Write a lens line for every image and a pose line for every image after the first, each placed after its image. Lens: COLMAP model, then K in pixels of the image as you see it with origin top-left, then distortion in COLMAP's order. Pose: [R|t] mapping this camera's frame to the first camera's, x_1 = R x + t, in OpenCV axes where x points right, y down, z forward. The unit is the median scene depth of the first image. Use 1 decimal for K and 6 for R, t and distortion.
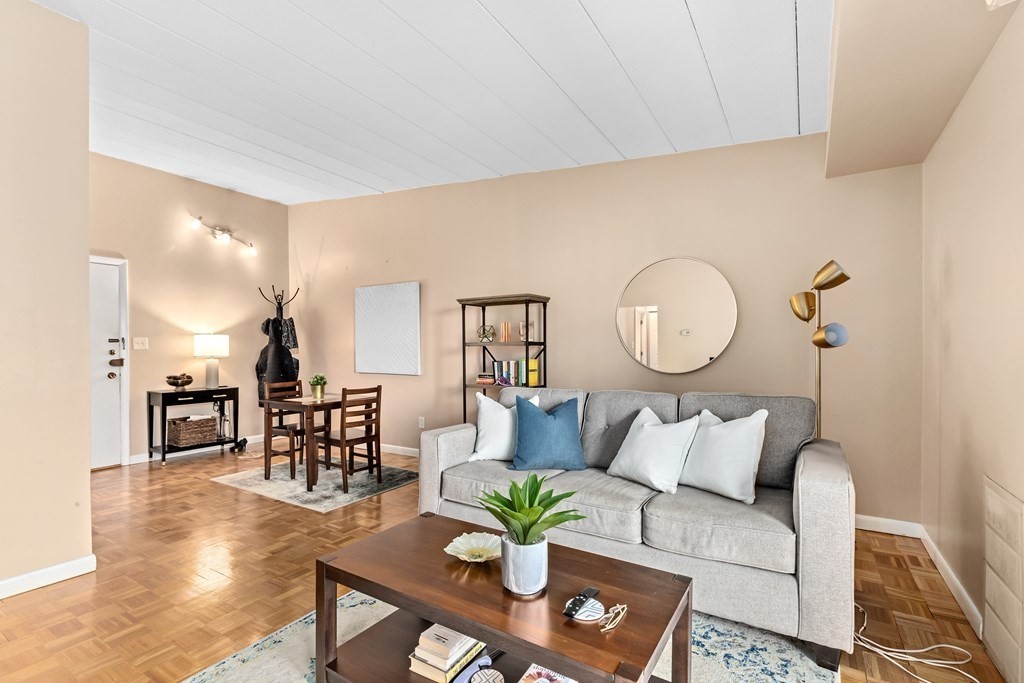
lens RADIAL K [[467.6, 0, 508.0], [0, 467.6, 352.5], [0, 0, 1]] dist [0.007433, 0.000127]
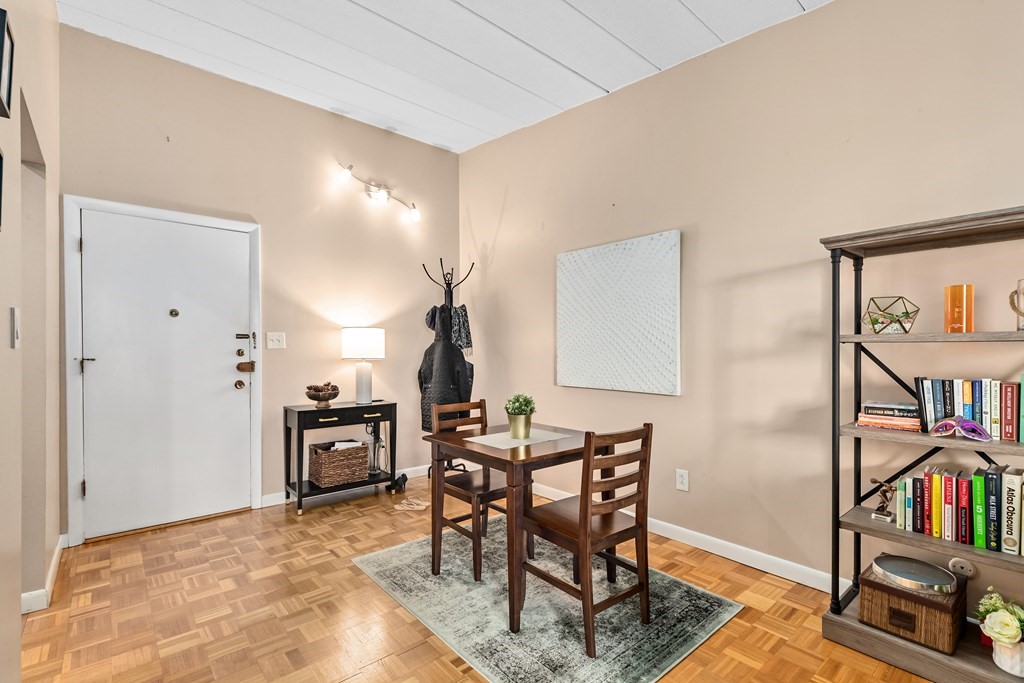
lens RADIAL K [[467.6, 0, 519.0], [0, 467.6, 356.4], [0, 0, 1]] dist [0.007433, 0.000127]
pose [[0.960883, 0.007562, -0.276852, -0.219166], [-0.006246, 0.999965, 0.005633, -0.001088], [0.276885, -0.003684, 0.960896, 0.404273]]
